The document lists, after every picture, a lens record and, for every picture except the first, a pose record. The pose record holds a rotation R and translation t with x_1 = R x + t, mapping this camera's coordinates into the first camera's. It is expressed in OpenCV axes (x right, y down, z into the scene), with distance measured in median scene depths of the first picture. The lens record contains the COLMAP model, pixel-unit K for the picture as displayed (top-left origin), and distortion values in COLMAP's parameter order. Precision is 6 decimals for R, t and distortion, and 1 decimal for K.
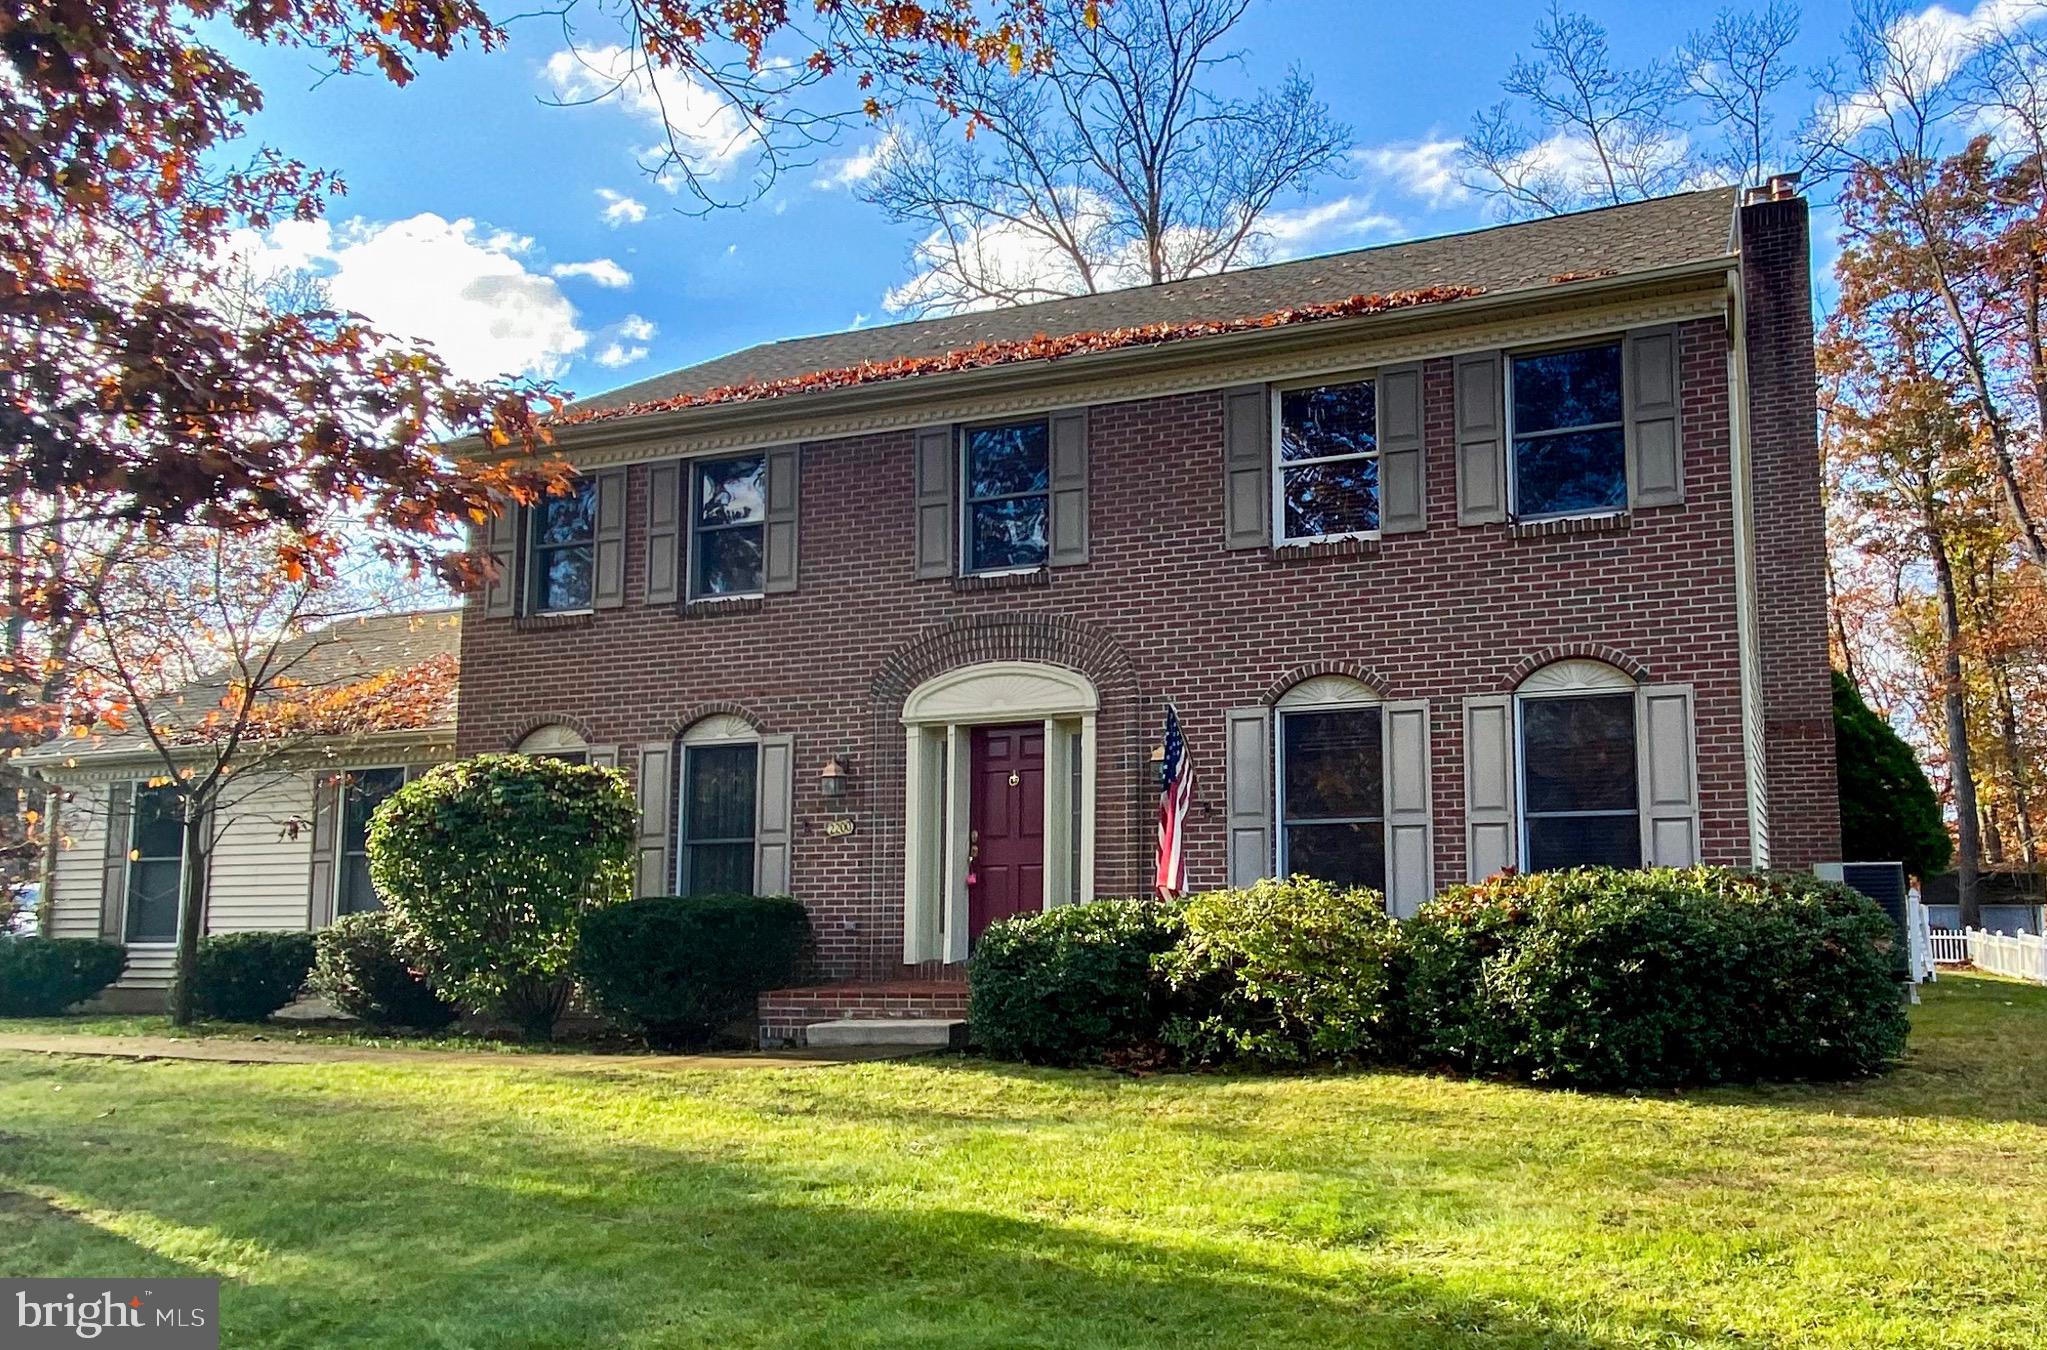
lens RADIAL K [[1445.3, 0, 1297.1], [0, 1445.3, 726.6], [0, 0, 1]] dist [0.106006, -0.142031]
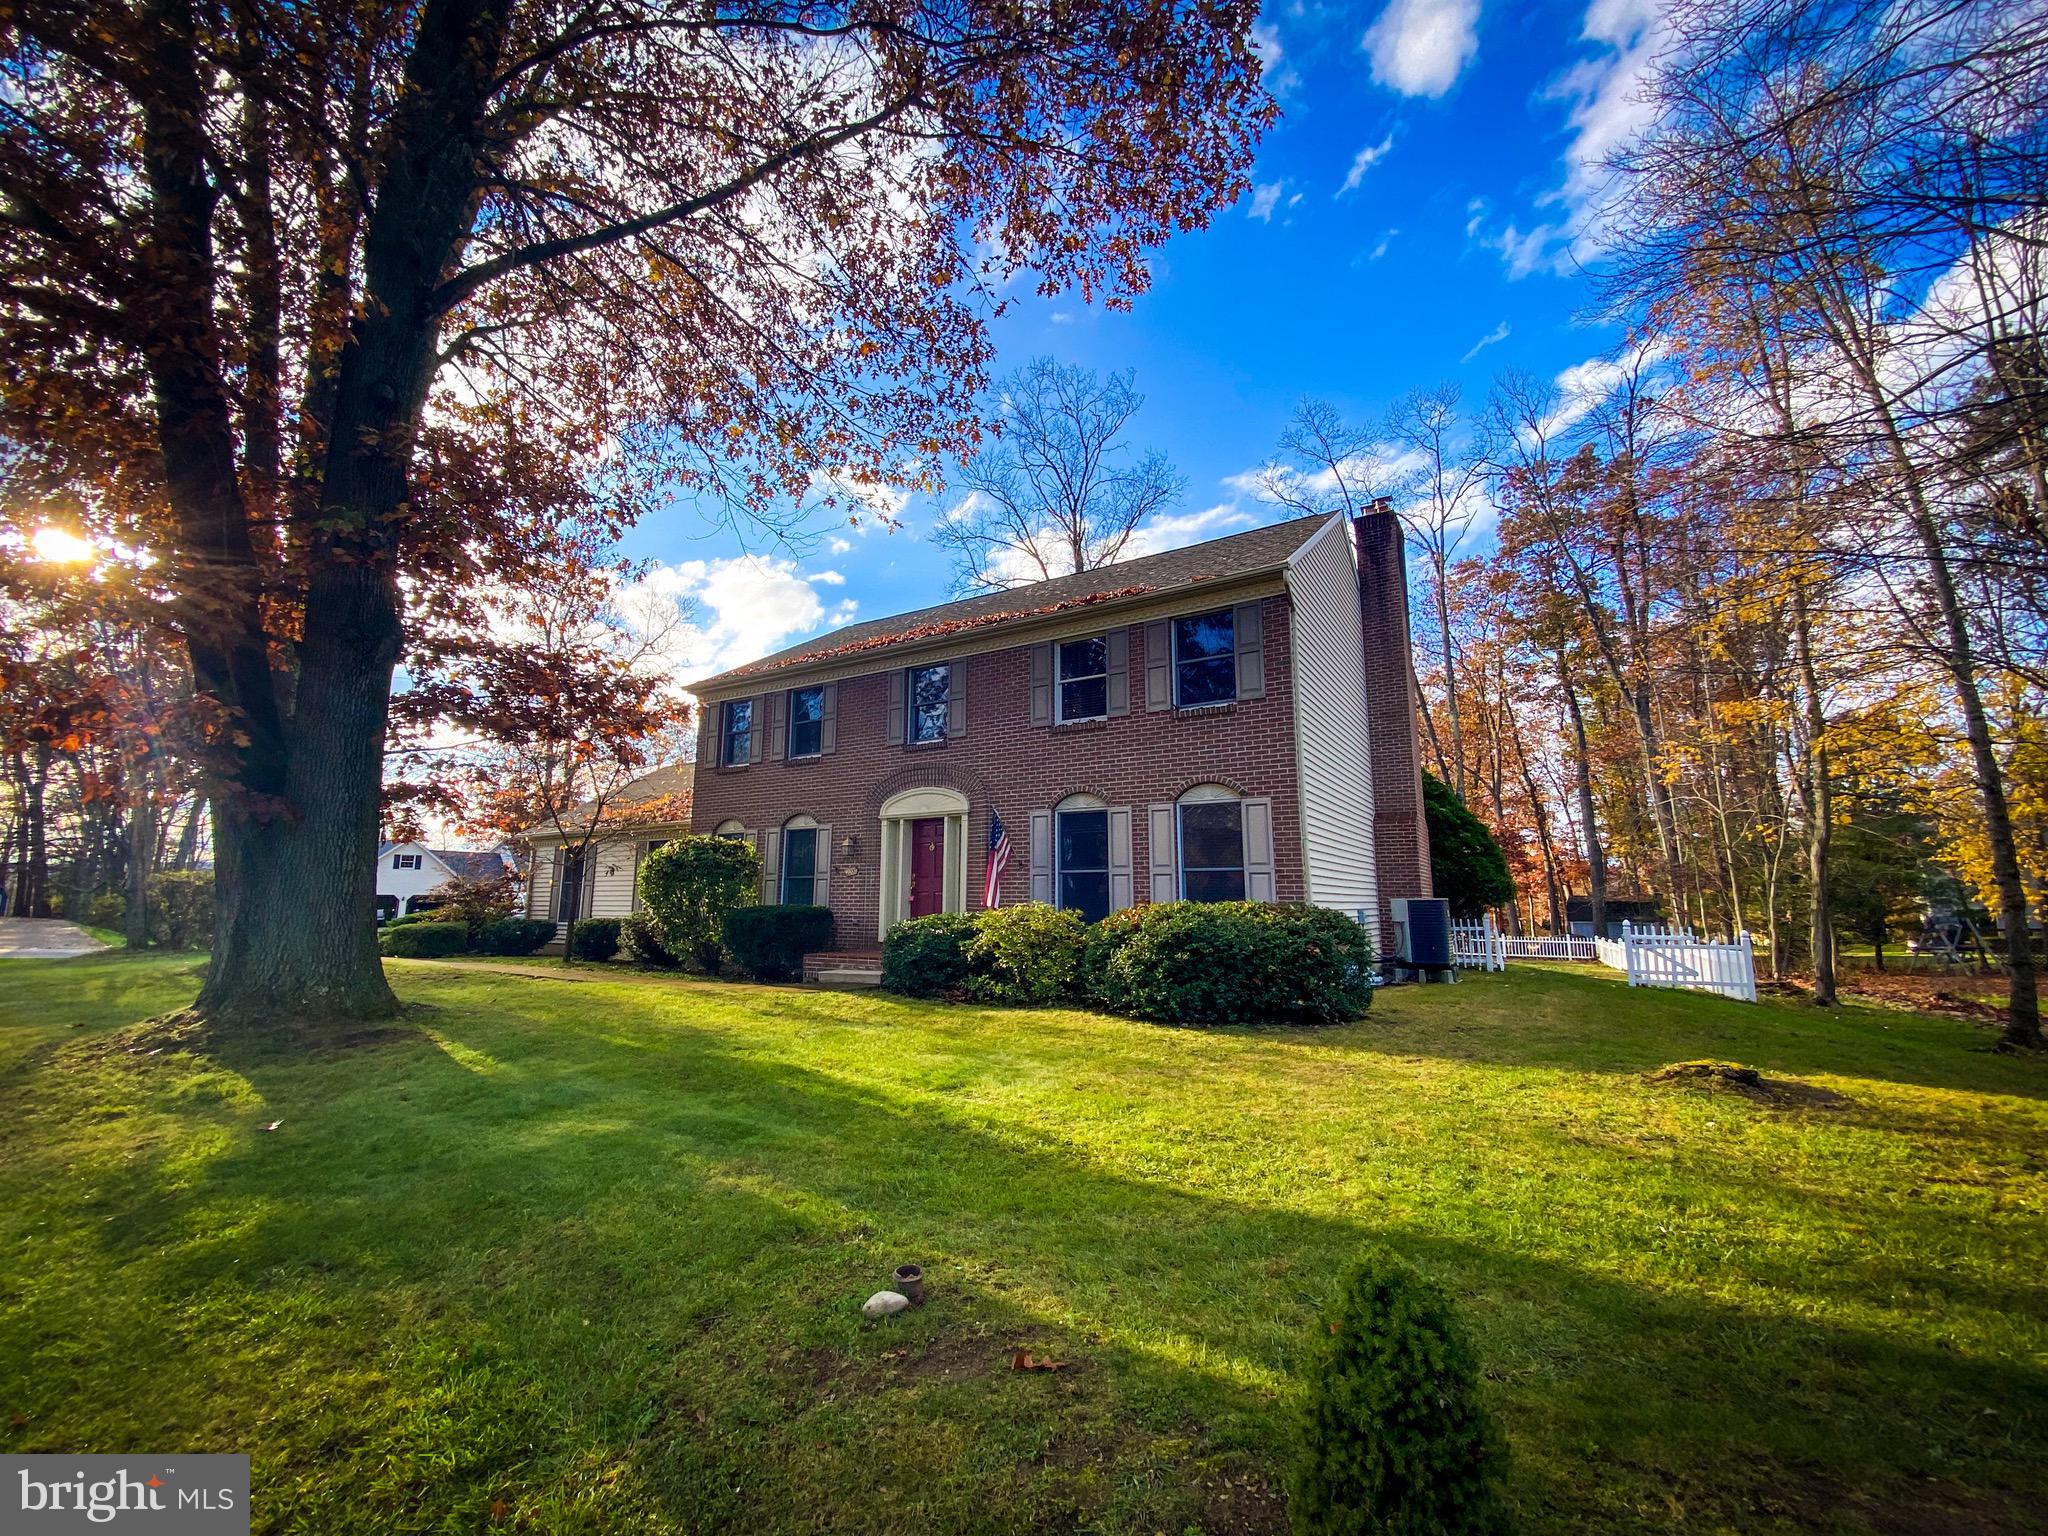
lens RADIAL K [[820.9, 0, 1019.7], [0, 820.9, 759.4], [0, 0, 1]] dist [0.049345, -0.016889]
pose [[0.975758, -0.020691, -0.217870, 0.171995], [0.008154, 0.998267, -0.058285, -0.017093], [0.218698, 0.055095, 0.974236, -0.056138]]
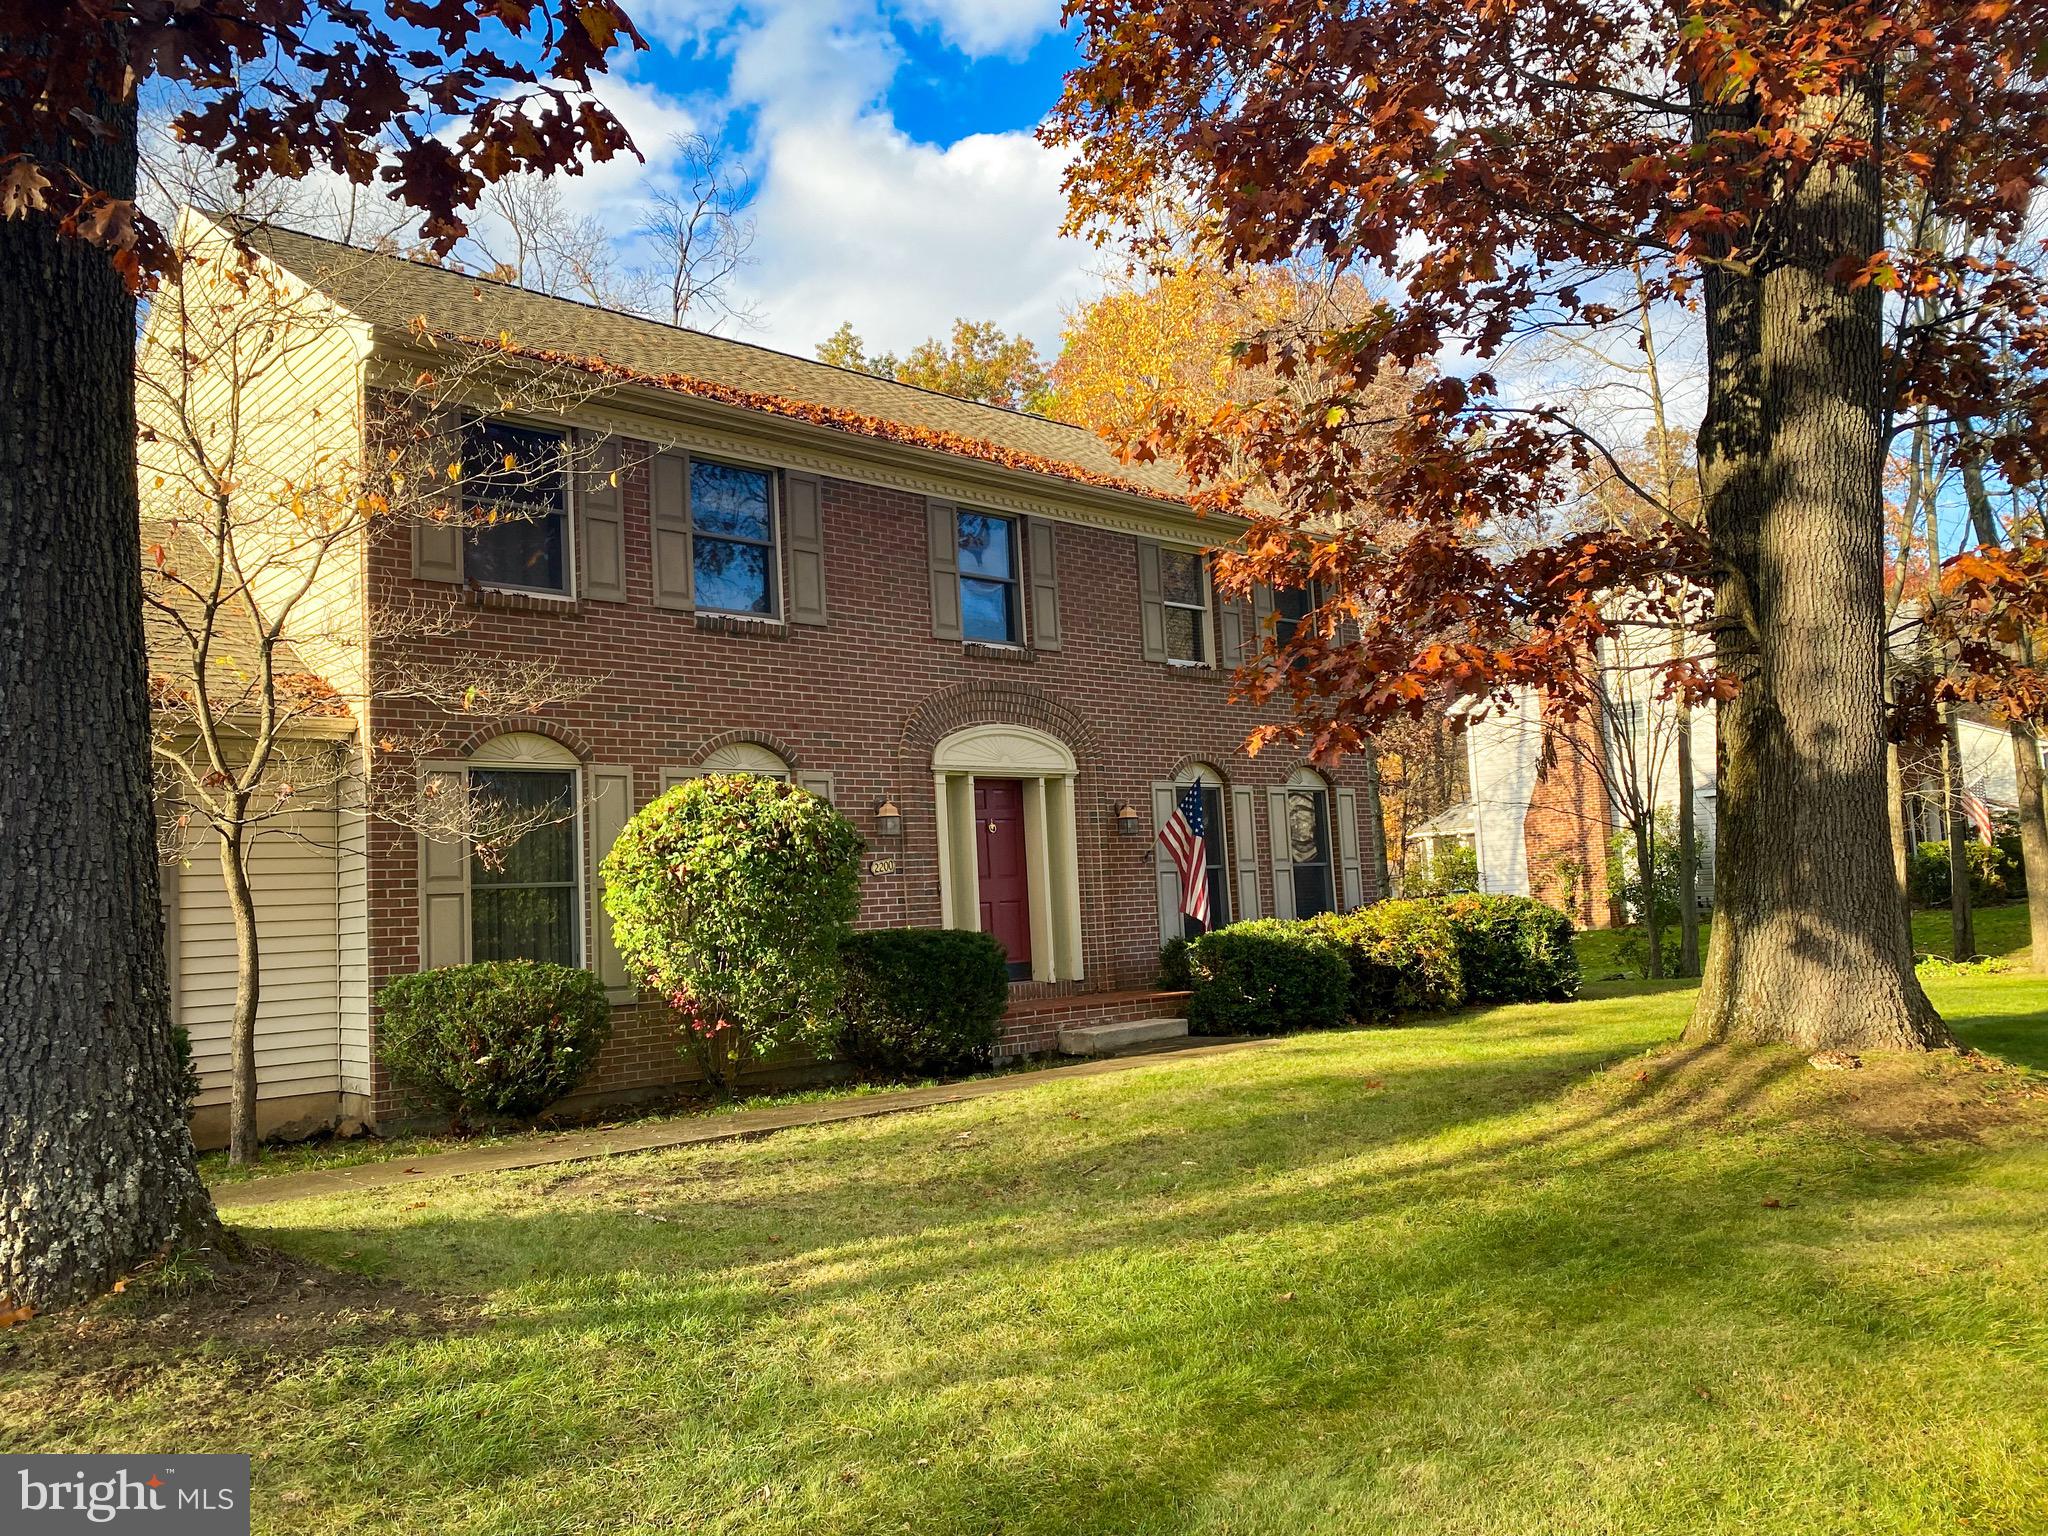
lens RADIAL K [[1547.0, 0, 1024.0], [0, 1547.0, 768.0], [0, 0, 1]] dist [0.125668, -0.254559]
pose [[0.468793, 0.074909, 0.880126, -1.337522], [-0.051195, 0.997027, -0.057590, 0.062801], [-0.881823, -0.018060, 0.471234, 0.432395]]
